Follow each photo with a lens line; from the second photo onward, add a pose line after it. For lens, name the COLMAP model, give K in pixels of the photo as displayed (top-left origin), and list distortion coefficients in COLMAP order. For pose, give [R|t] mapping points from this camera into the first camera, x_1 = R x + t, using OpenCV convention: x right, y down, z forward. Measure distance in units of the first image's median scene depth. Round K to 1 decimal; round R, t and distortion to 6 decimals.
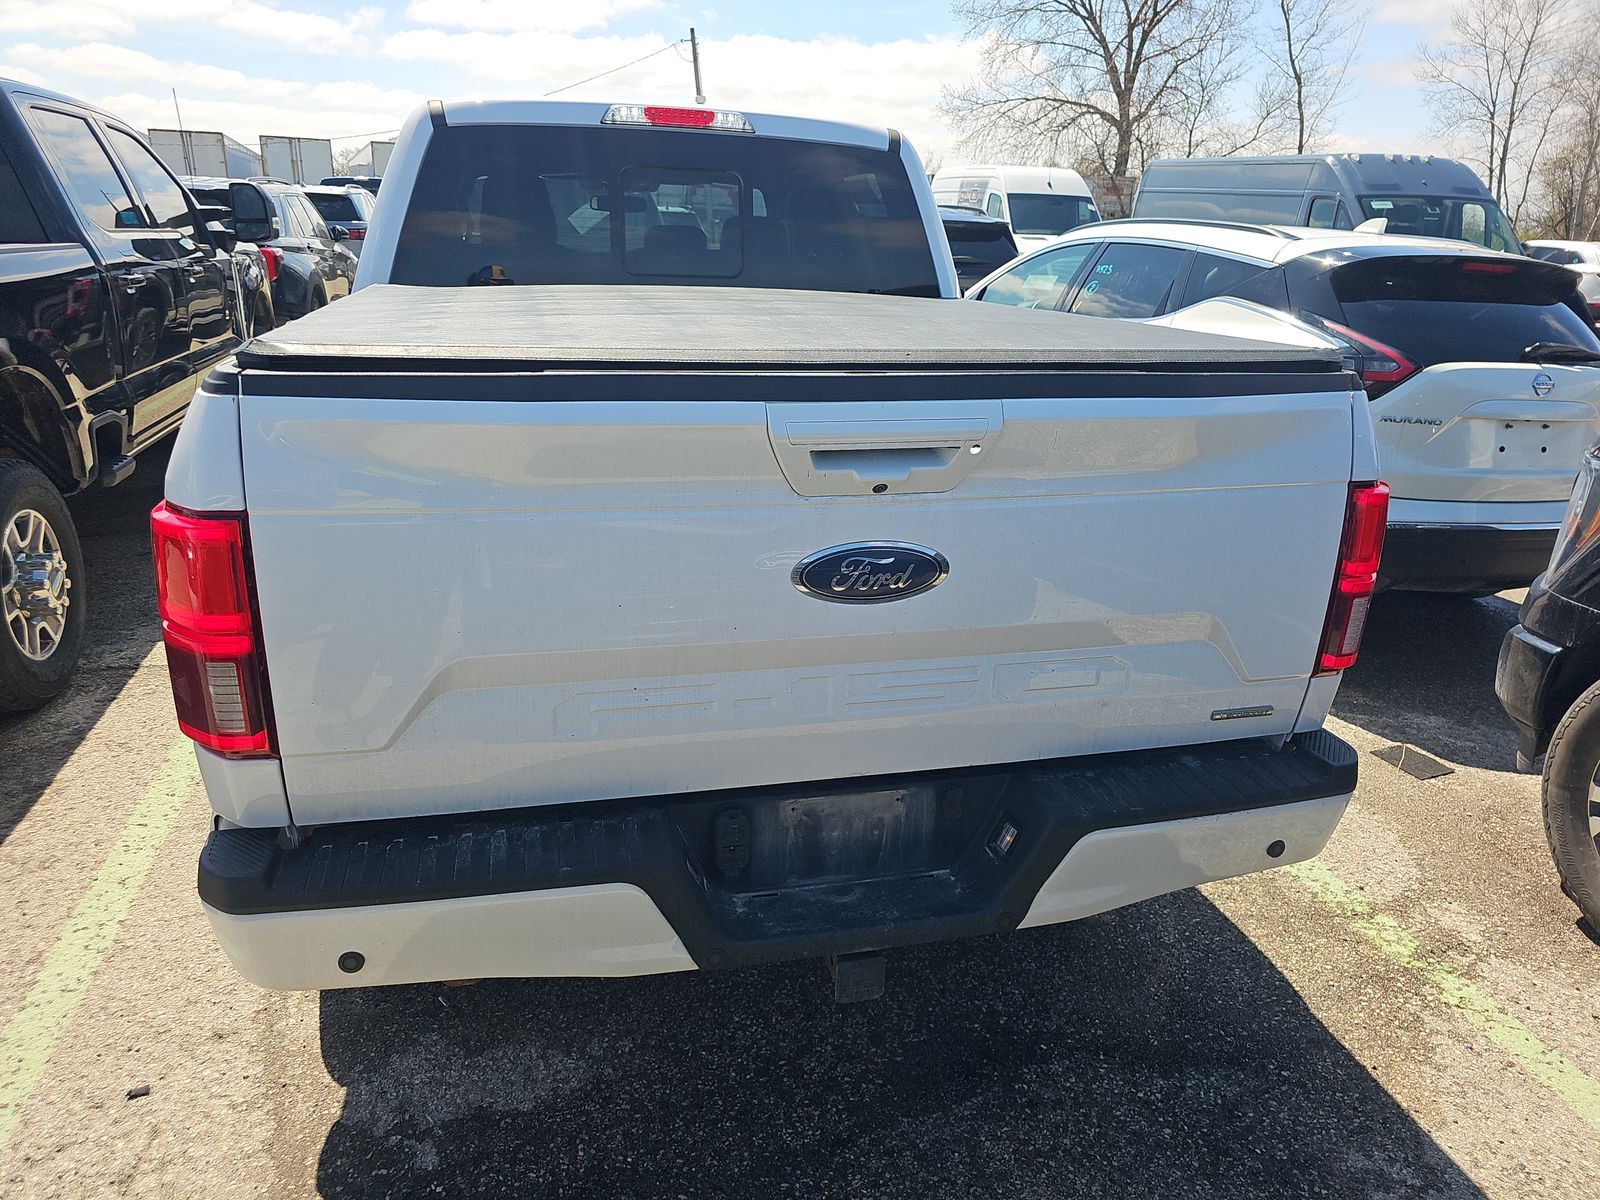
lens RADIAL K [[1061.7, 0, 795.6], [0, 1061.7, 578.4], [0, 0, 1]] dist [0.042091, -0.041316]
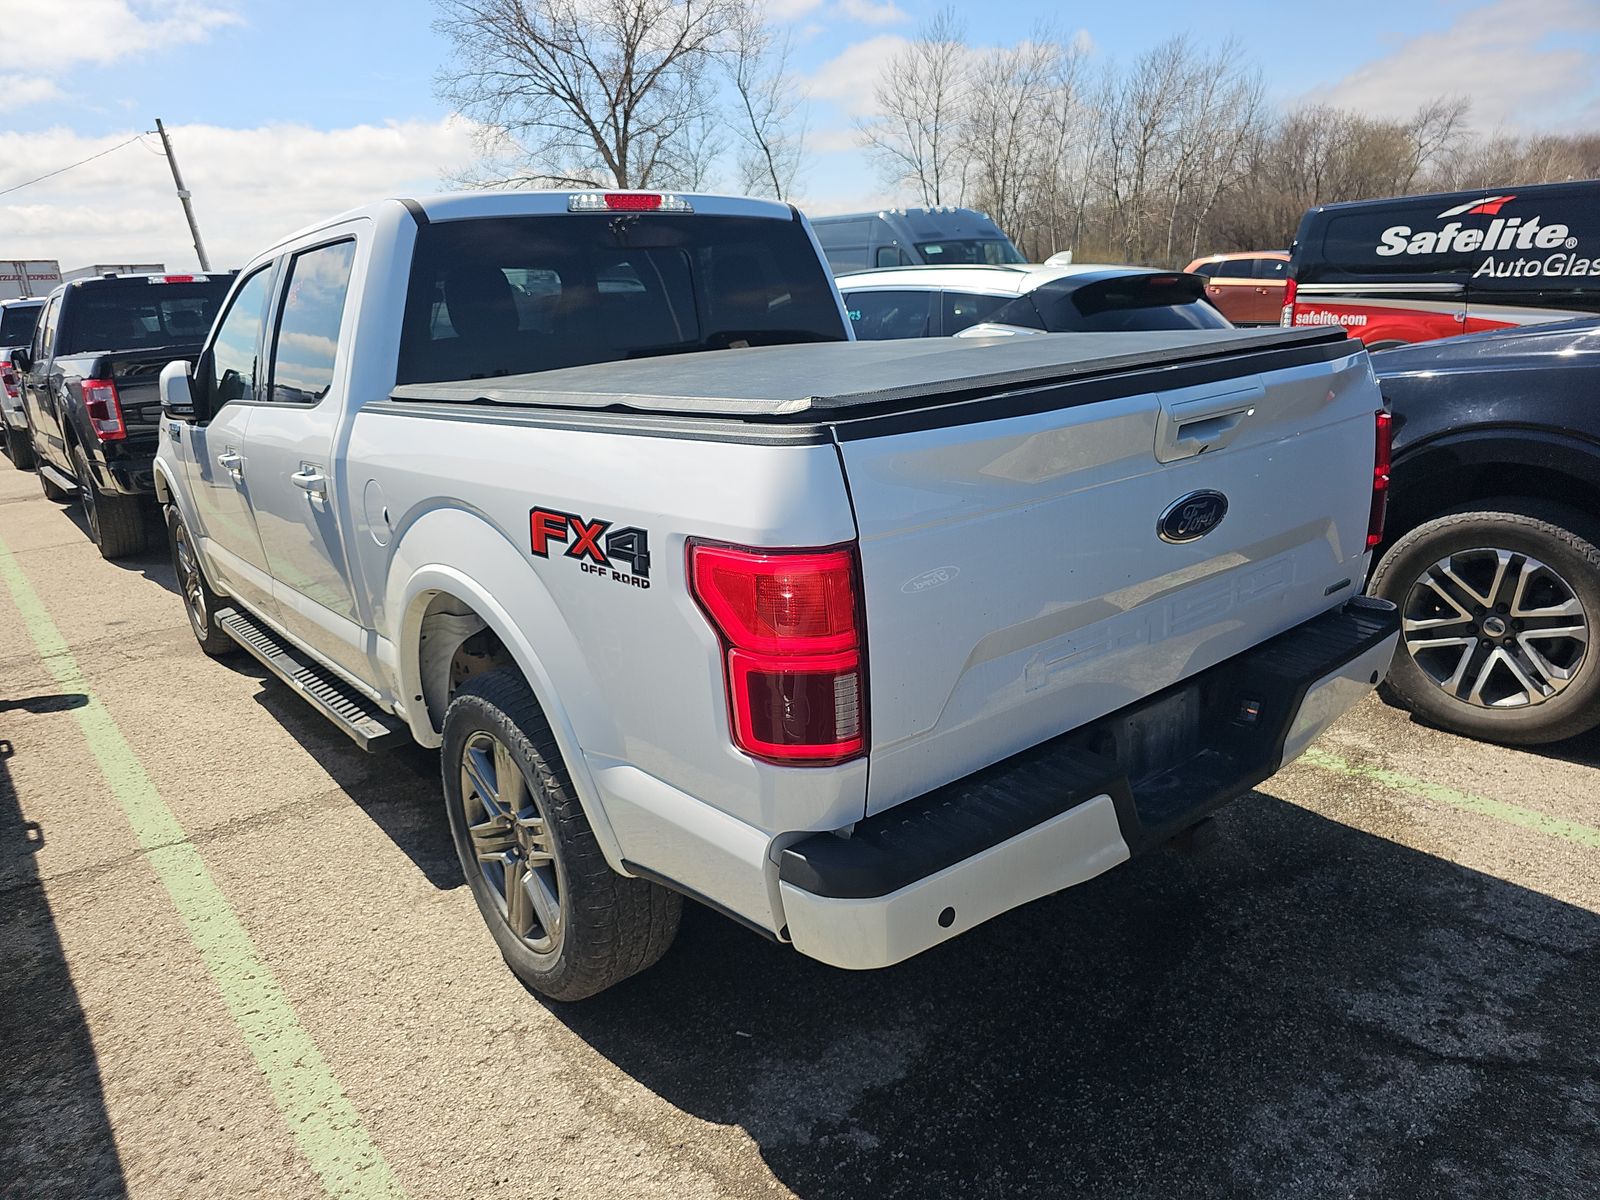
lens RADIAL K [[1055.0, 0, 808.9], [0, 1055.0, 591.3], [0, 0, 1]] dist [0.046529, -0.042921]
pose [[0.904521, -0.197968, 0.377691, -0.432211], [0.216349, 0.976295, -0.006399, -0.004973], [-0.367471, 0.087501, 0.925909, -0.016575]]
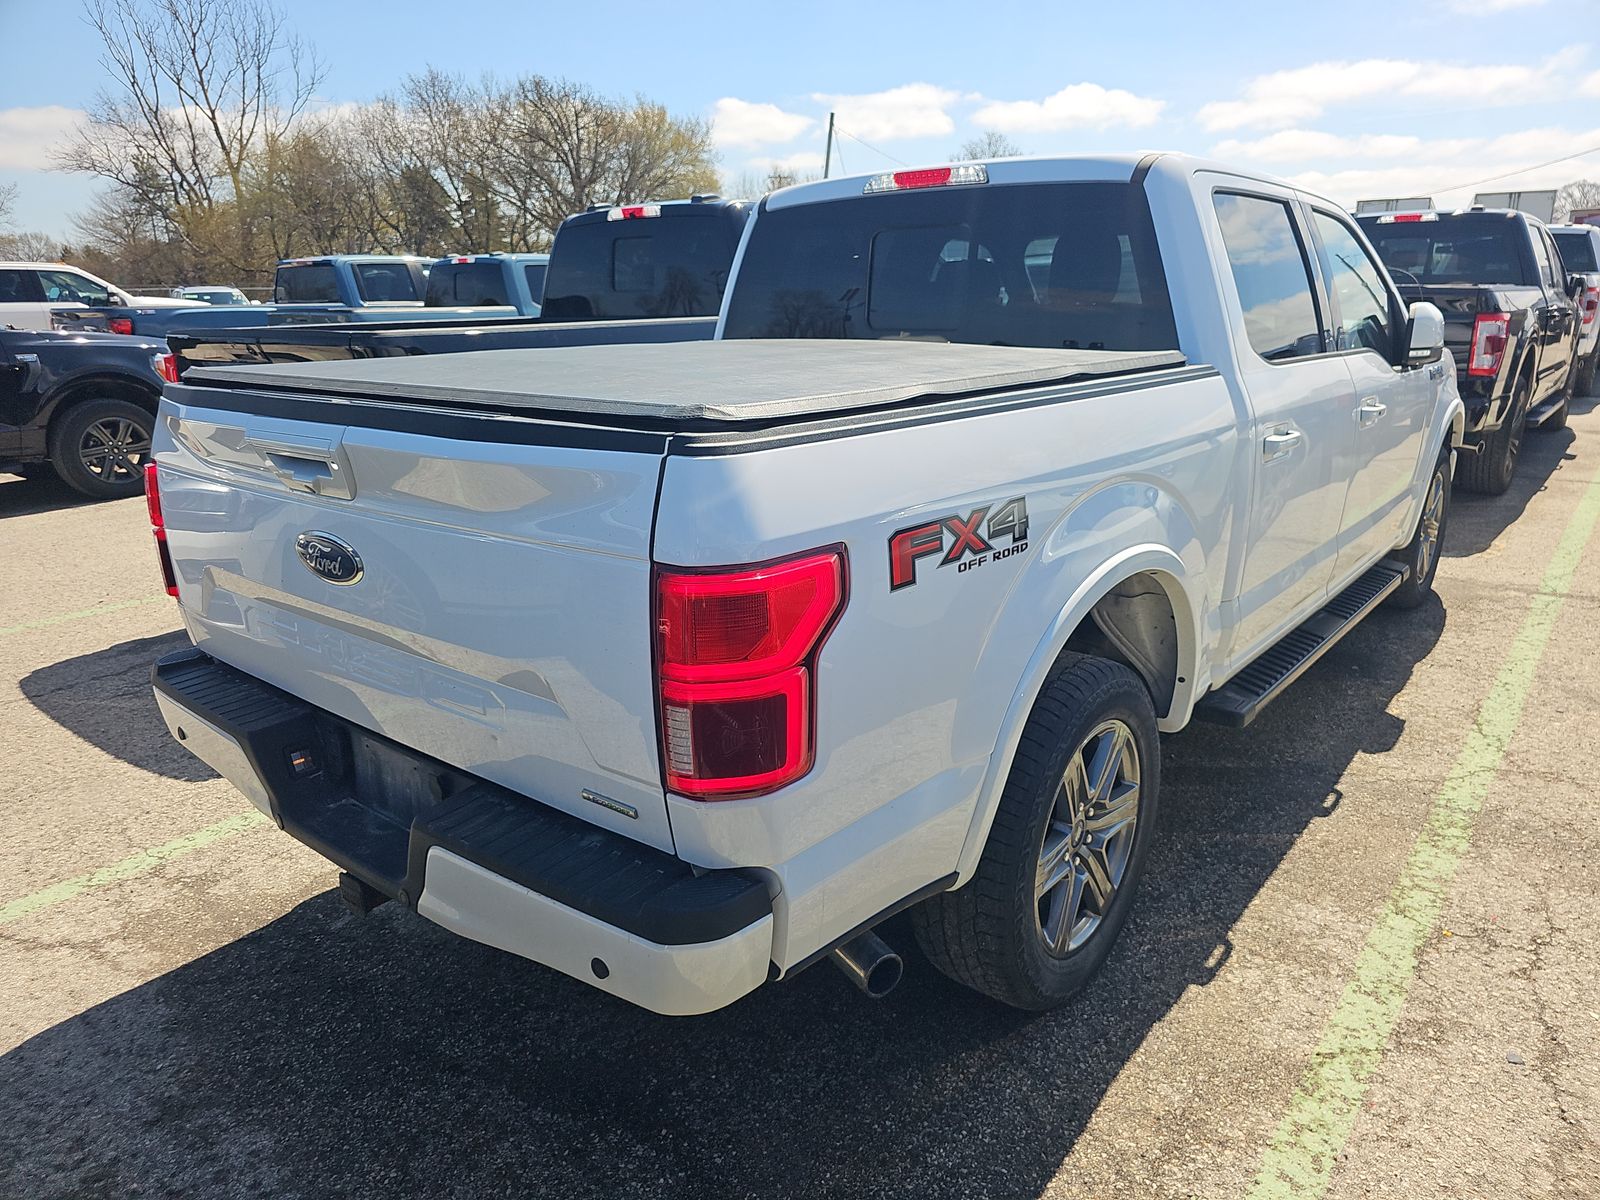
lens RADIAL K [[1055.0, 0, 808.9], [0, 1055.0, 591.3], [0, 0, 1]] dist [0.046529, -0.042921]
pose [[0.579976, 0.185180, -0.793307, 0.740558], [-0.218834, 0.973442, 0.067242, -0.080794], [0.784691, 0.134604, 0.605097, 0.336160]]
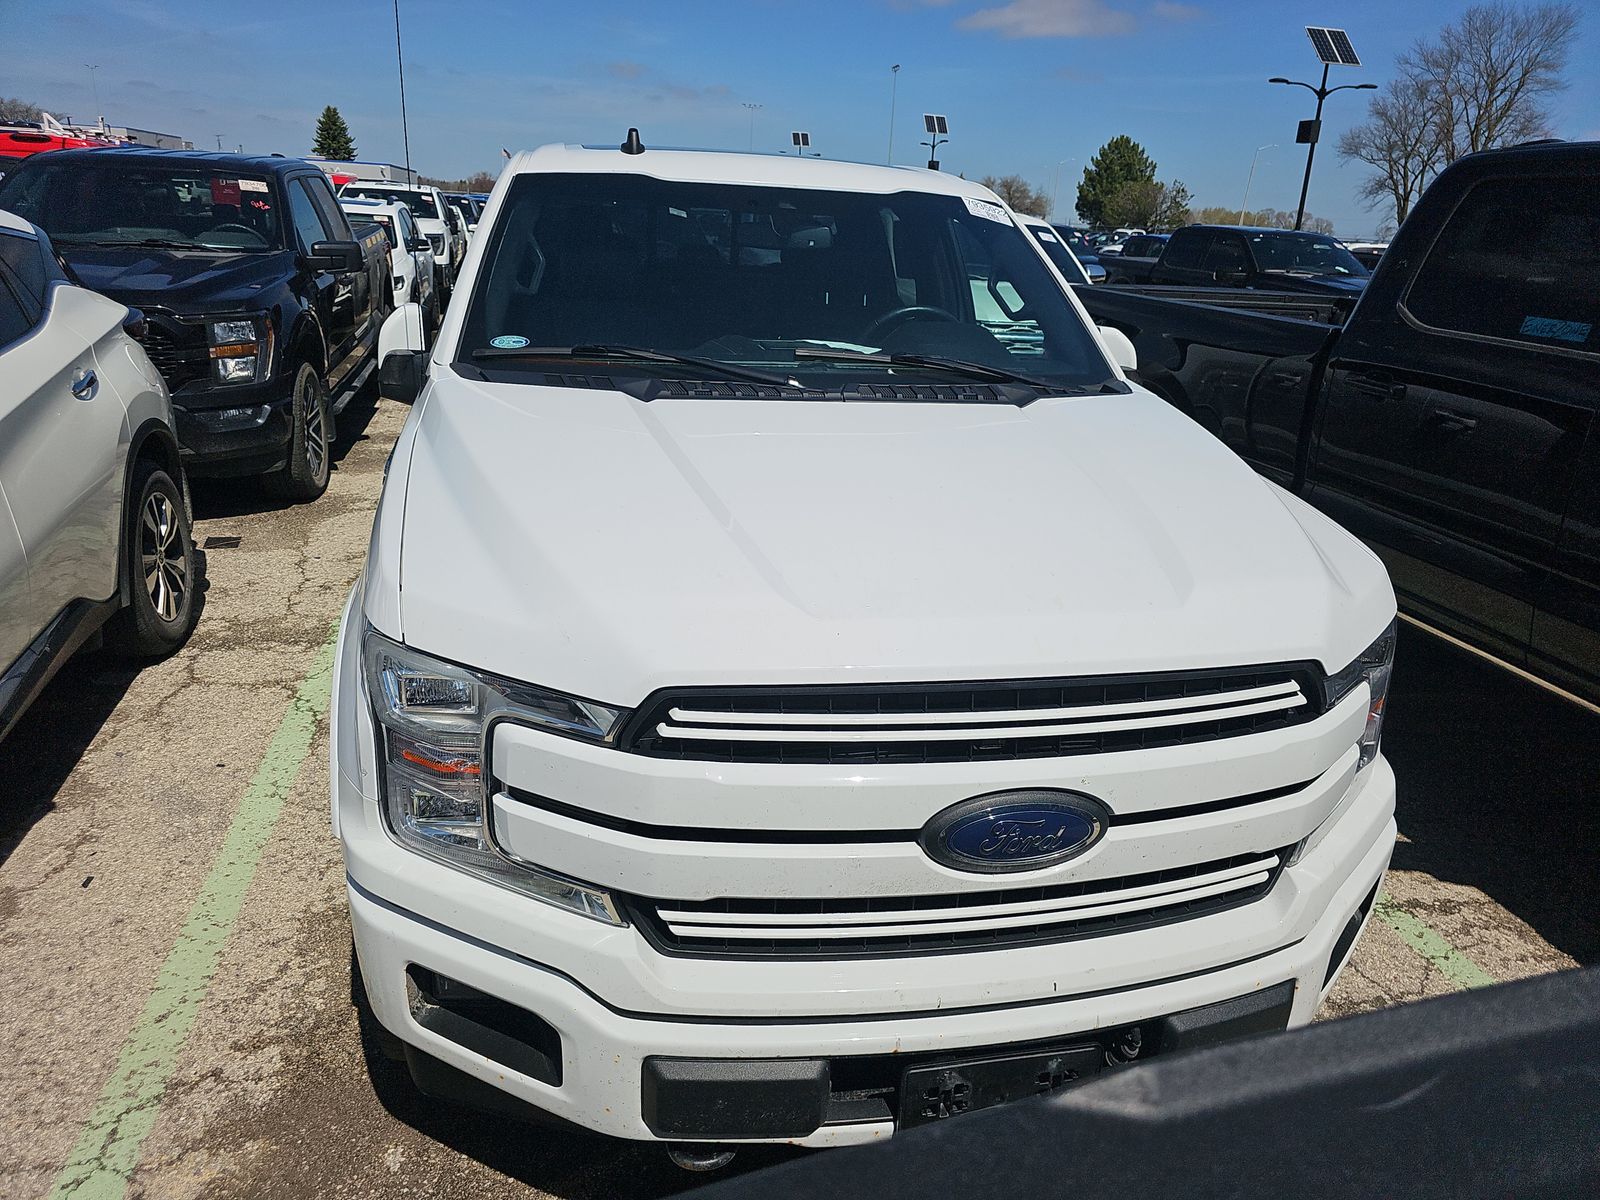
lens RADIAL K [[1055.0, 0, 808.9], [0, 1055.0, 591.3], [0, 0, 1]] dist [0.046529, -0.042921]
pose [[-0.995865, -0.090393, 0.009064, -0.308140], [-0.065741, 0.785919, 0.614824, -0.885789], [-0.062699, 0.611686, -0.788612, 2.536326]]
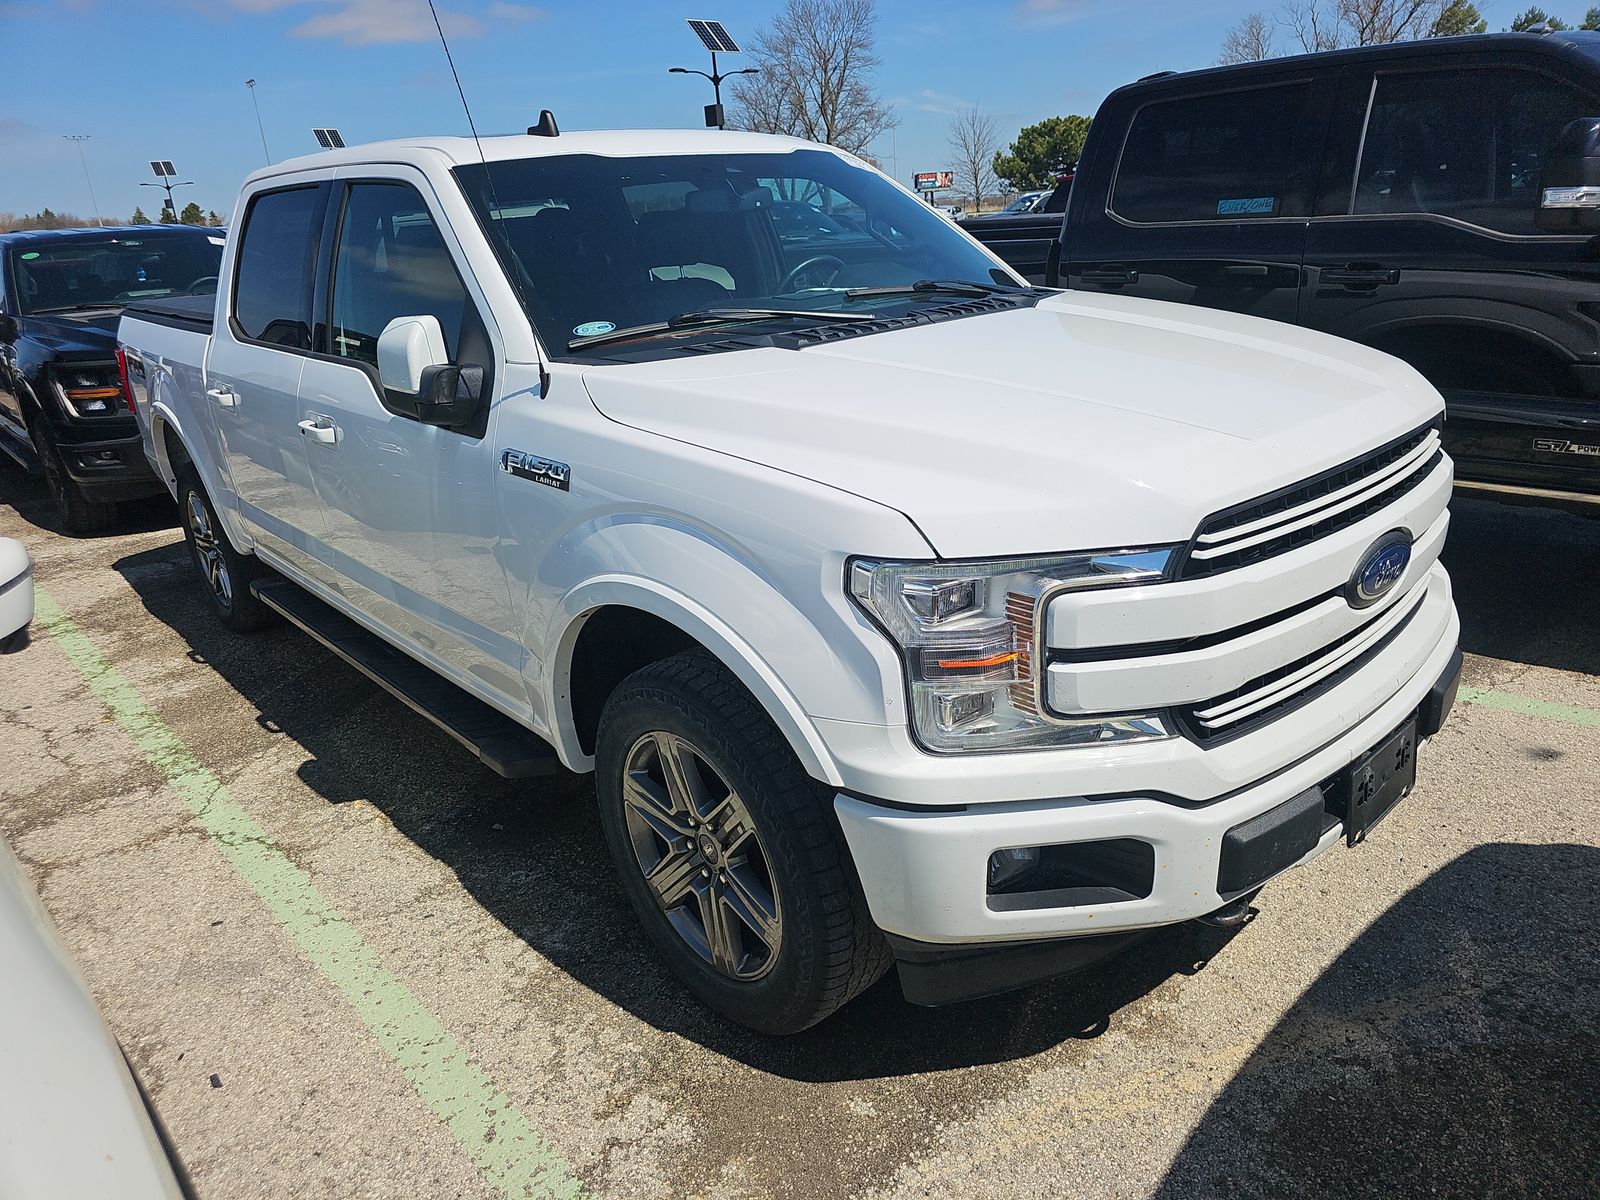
lens RADIAL K [[1055.0, 0, 808.9], [0, 1055.0, 591.3], [0, 0, 1]] dist [0.046529, -0.042921]
pose [[-0.888061, 0.182336, -0.422020, 0.162122], [-0.106264, 0.811708, 0.574316, -0.830141], [0.447275, 0.554873, -0.701471, 2.519624]]
